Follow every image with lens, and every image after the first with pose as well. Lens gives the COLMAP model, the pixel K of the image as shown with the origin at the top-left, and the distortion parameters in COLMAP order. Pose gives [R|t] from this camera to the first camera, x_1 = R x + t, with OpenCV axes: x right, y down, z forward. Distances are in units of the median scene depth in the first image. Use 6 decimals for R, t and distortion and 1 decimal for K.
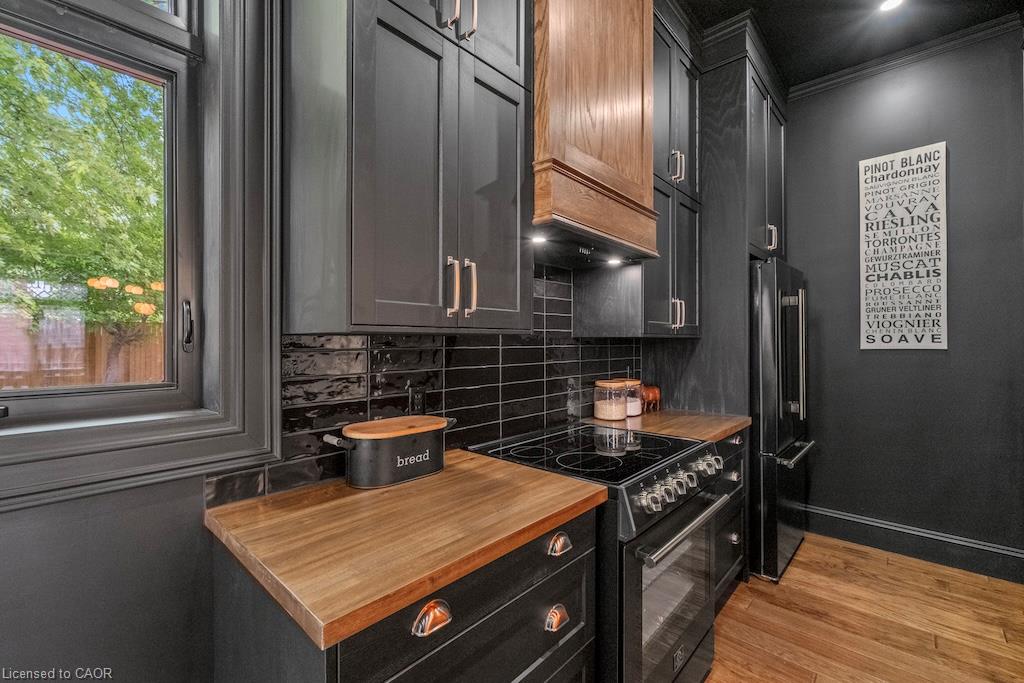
lens RADIAL K [[441.6, 0, 515.7], [0, 441.6, 343.0], [0, 0, 1]] dist [-0.002241, -0.000190]
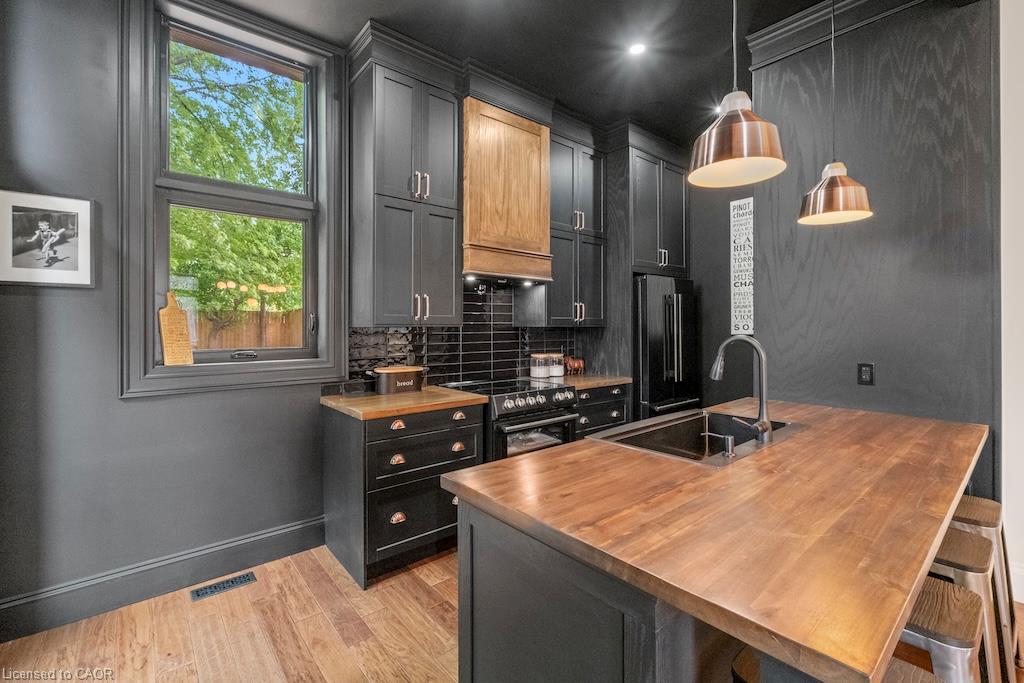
lens RADIAL K [[441.6, 0, 508.0], [0, 441.6, 331.5], [0, 0, 1]] dist [-0.002241, -0.000190]
pose [[0.991551, 0.001608, -0.129710, 0.458922], [-0.000494, 0.999963, 0.008616, -0.013128], [0.129719, -0.008479, 0.991514, -0.911886]]
